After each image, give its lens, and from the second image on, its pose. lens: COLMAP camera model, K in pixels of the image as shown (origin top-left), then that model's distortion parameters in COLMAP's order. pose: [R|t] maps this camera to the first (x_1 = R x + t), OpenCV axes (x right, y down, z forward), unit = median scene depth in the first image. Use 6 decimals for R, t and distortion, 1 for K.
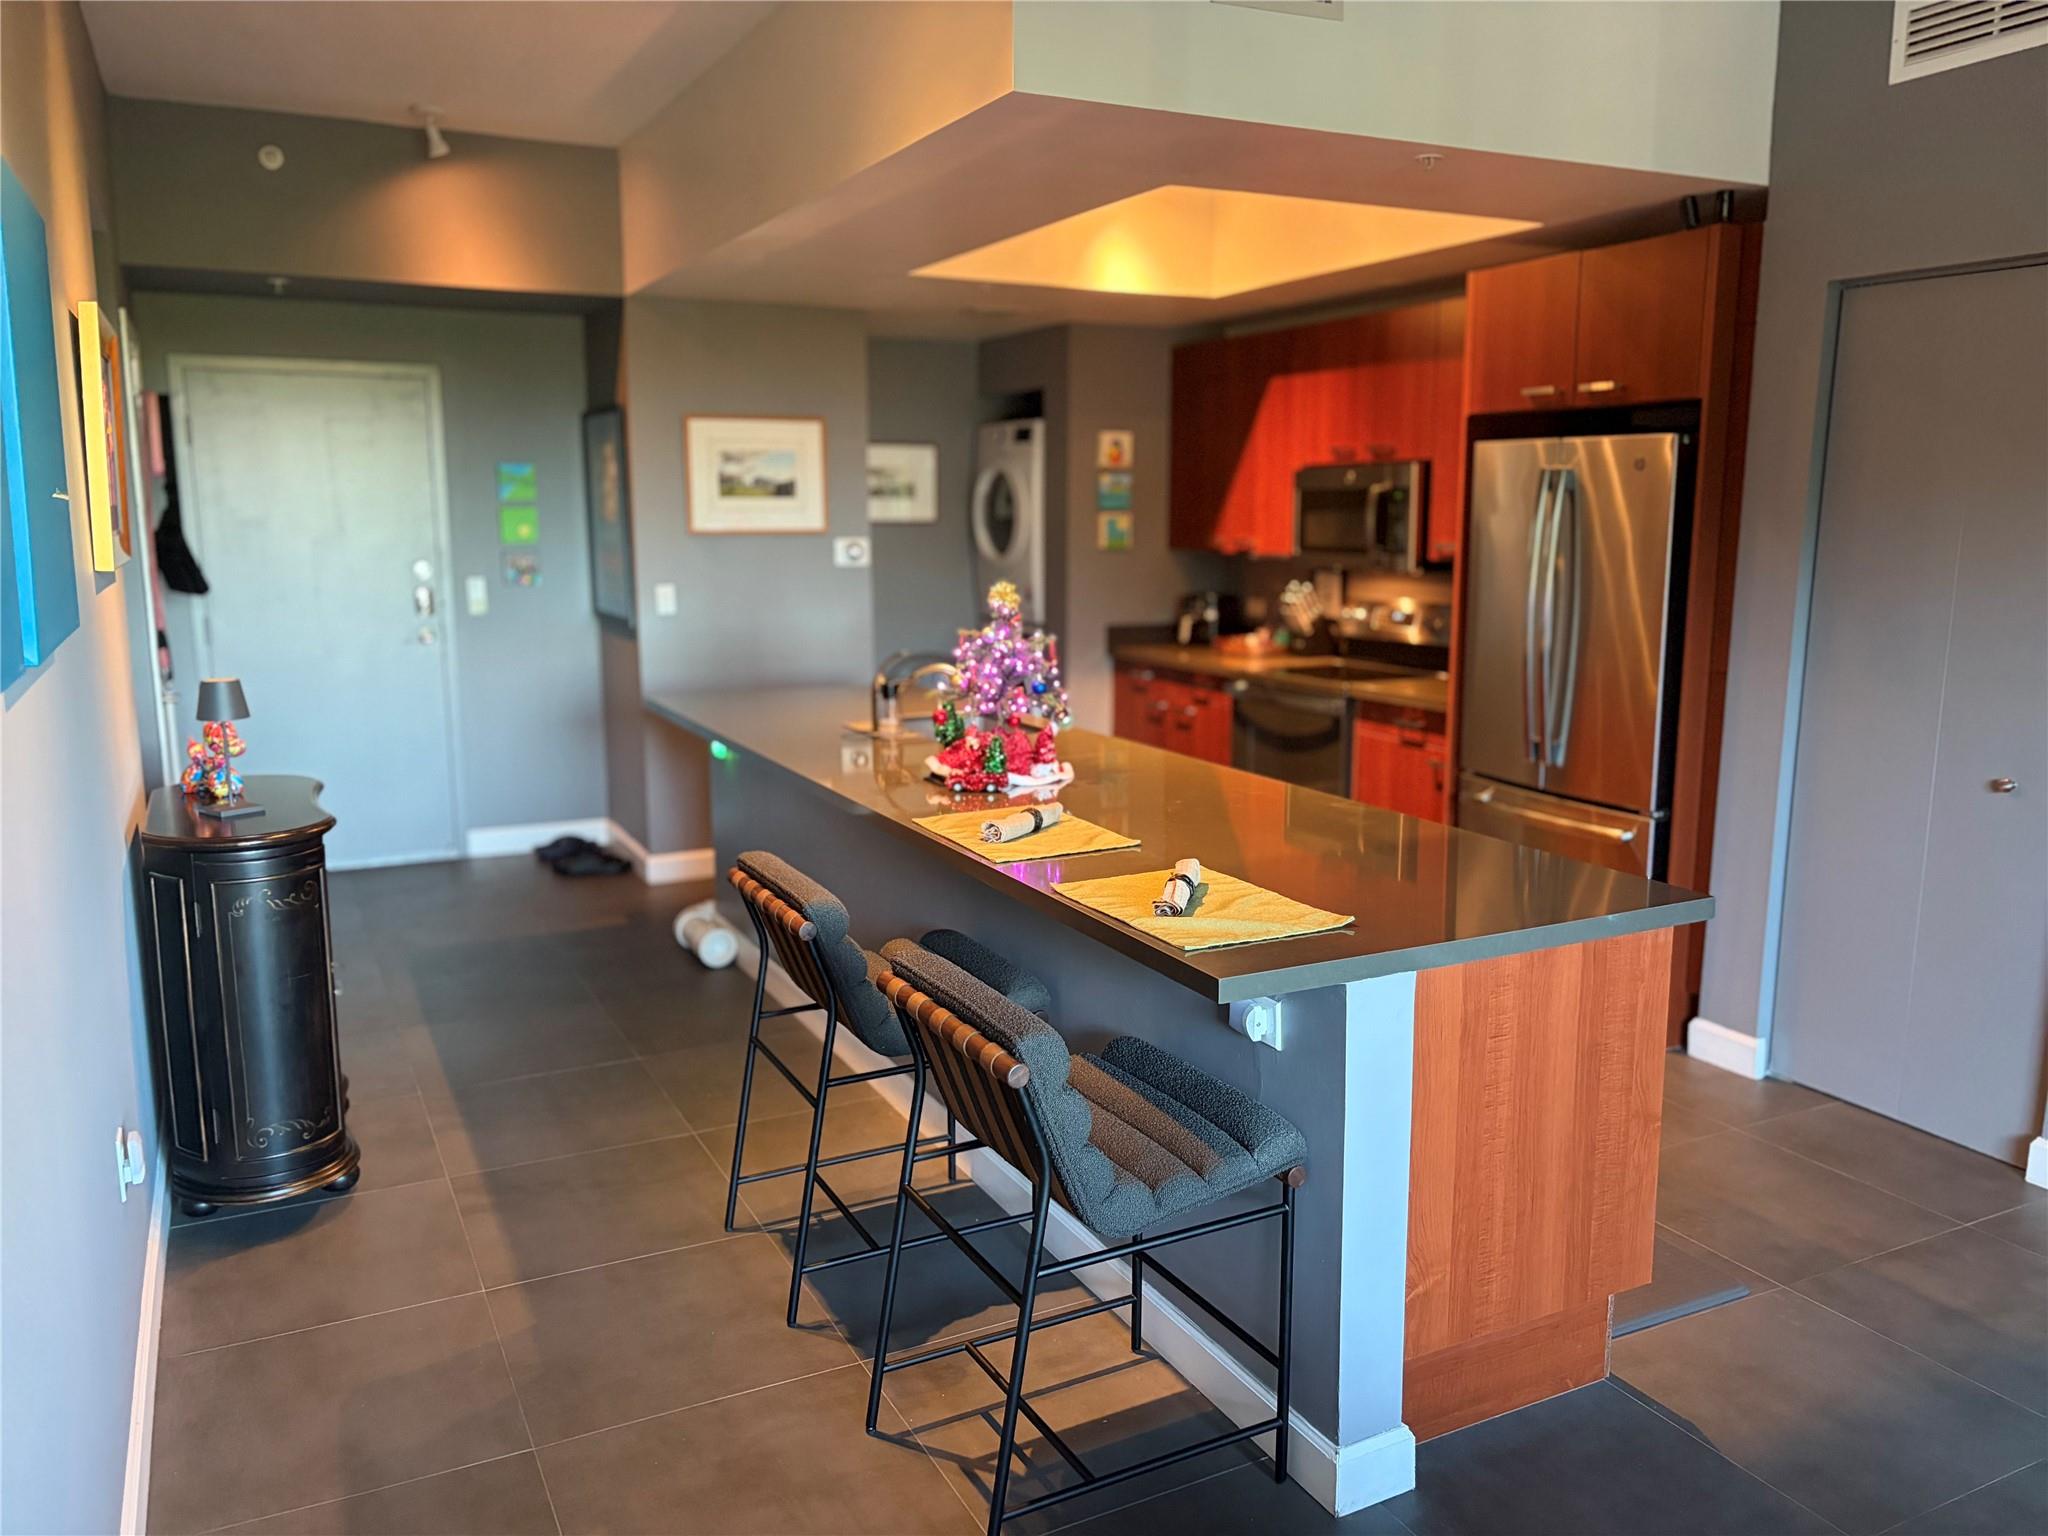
lens RADIAL K [[1541.5, 0, 1022.0], [0, 1541.5, 763.9], [0, 0, 1]] dist [-0.028063, 0.019160]
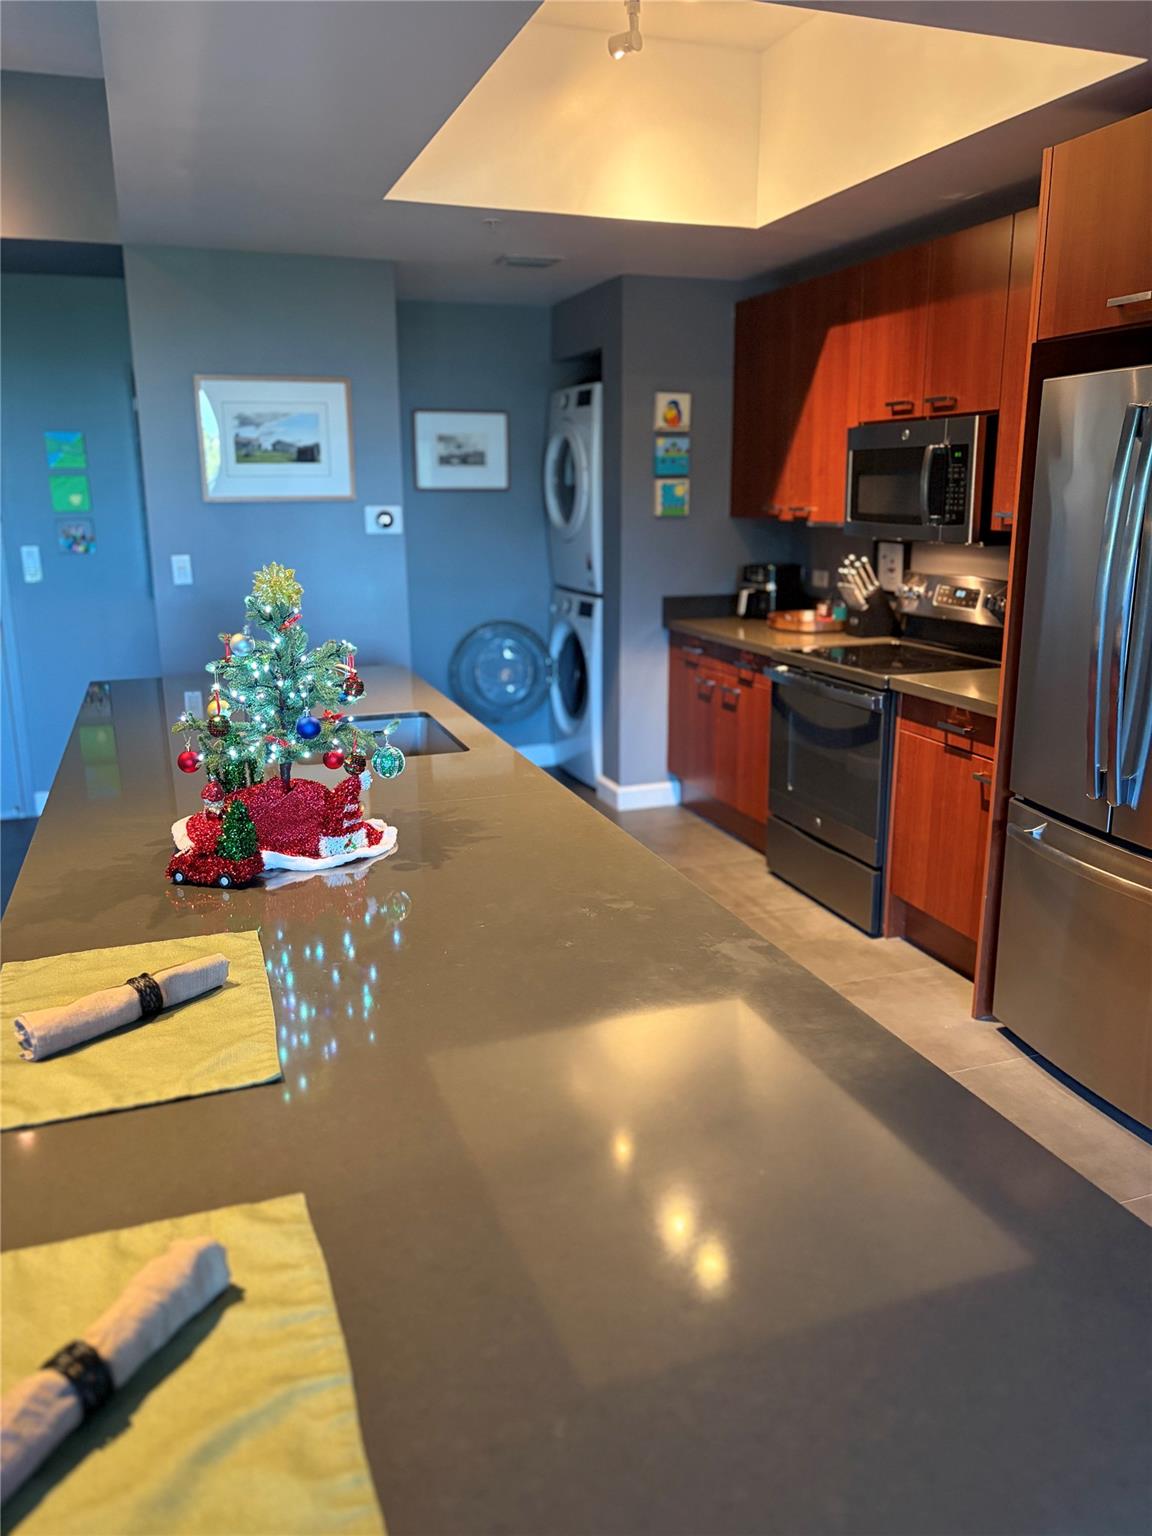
lens RADIAL K [[1156.2, 0, 580.4], [0, 1156.2, 773.1], [0, 0, 1]] dist [-0.028063, 0.019160]
pose [[0.991870, 0.027539, -0.124236, 0.108241], [-0.017469, 0.996526, 0.081430, -0.041617], [0.126047, -0.078597, 0.988906, 0.294448]]
